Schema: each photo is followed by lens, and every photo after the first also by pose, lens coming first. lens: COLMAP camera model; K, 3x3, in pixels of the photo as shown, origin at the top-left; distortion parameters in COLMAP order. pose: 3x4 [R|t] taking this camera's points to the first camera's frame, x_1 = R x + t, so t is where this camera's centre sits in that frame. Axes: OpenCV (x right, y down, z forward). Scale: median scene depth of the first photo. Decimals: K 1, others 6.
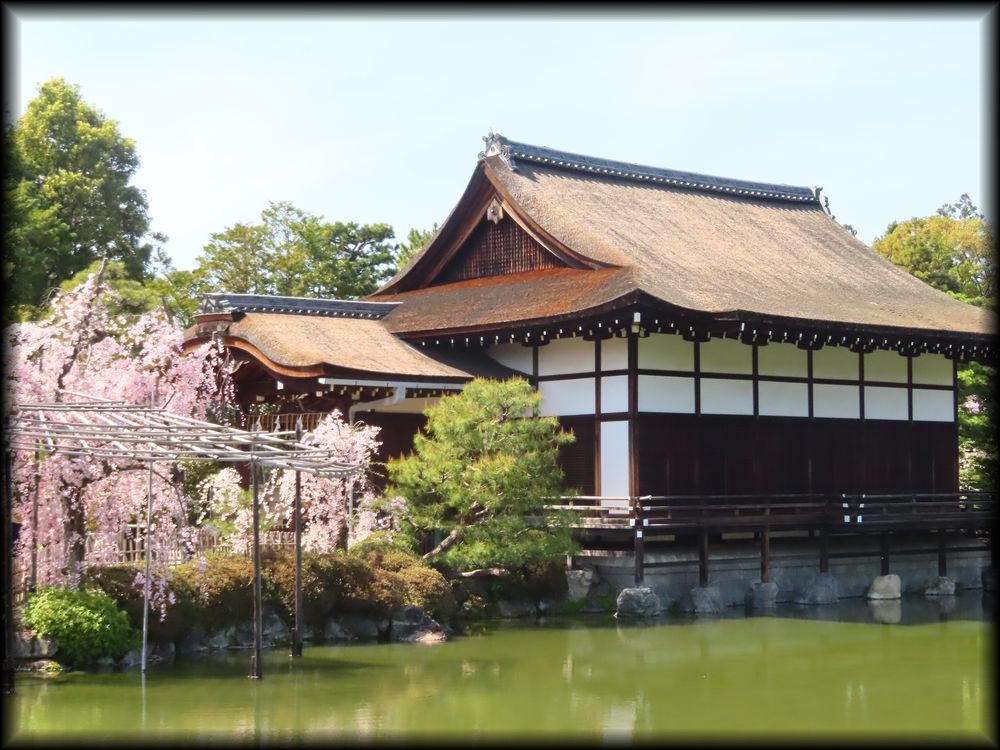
lens RADIAL K [[1872.7, 0, 499.6], [0, 1872.7, 371.6], [0, 0, 1]] dist [0.041403, 0.000000]
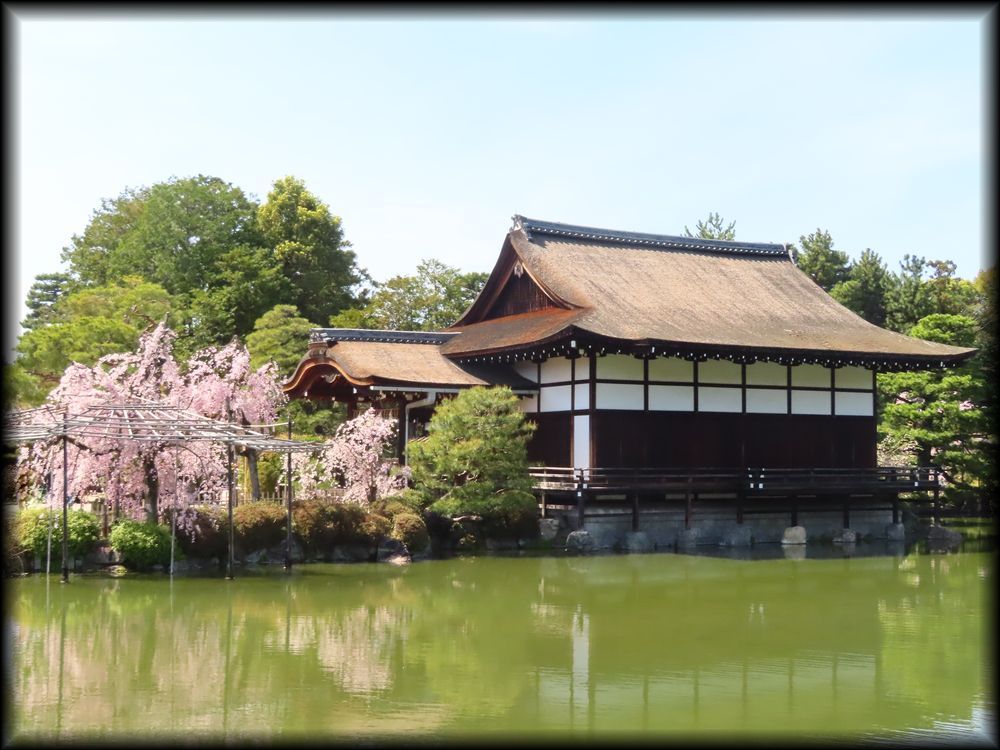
lens RADIAL K [[1453.4, 0, 501.0], [0, 1453.4, 372.7], [0, 0, 1]] dist [0.011346, 0.000000]
pose [[0.979036, -0.002843, -0.203669, 0.223776], [0.003046, 0.999995, 0.000685, -0.007000], [0.203666, -0.001291, 0.979040, -0.099891]]
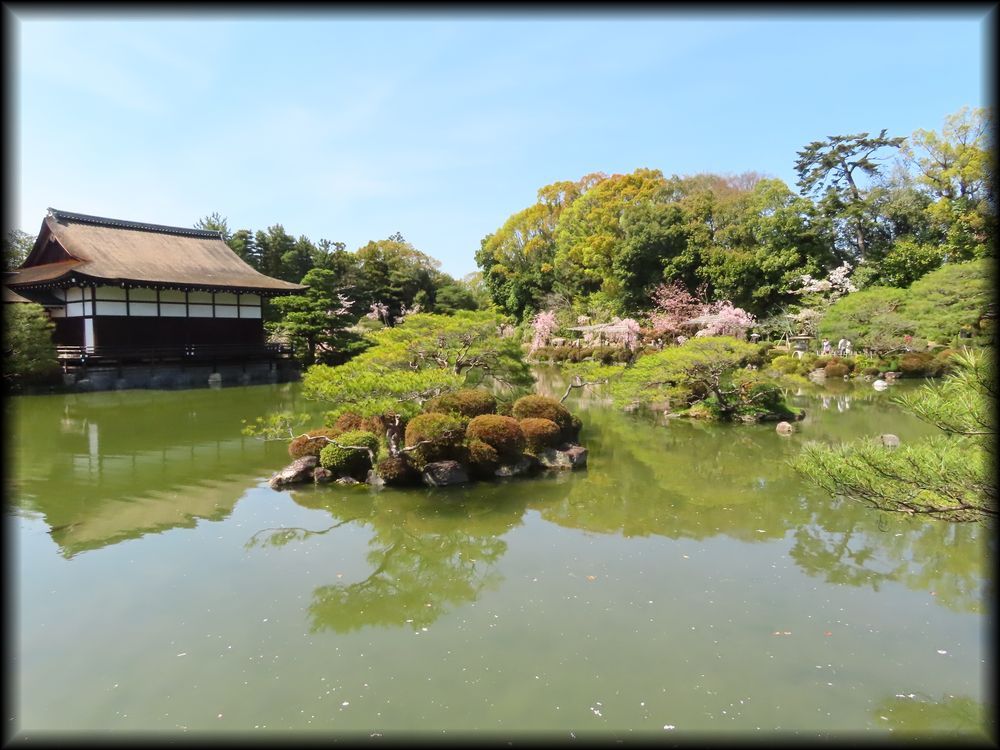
lens RADIAL K [[724.7, 0, 499.0], [0, 724.7, 378.1], [0, 0, 1]] dist [0.003019, 0.000075]
pose [[0.969378, -0.021781, 0.244604, 0.370523], [-0.005829, 0.993738, 0.111587, -0.008354], [-0.245502, -0.109596, 0.963181, -0.157802]]
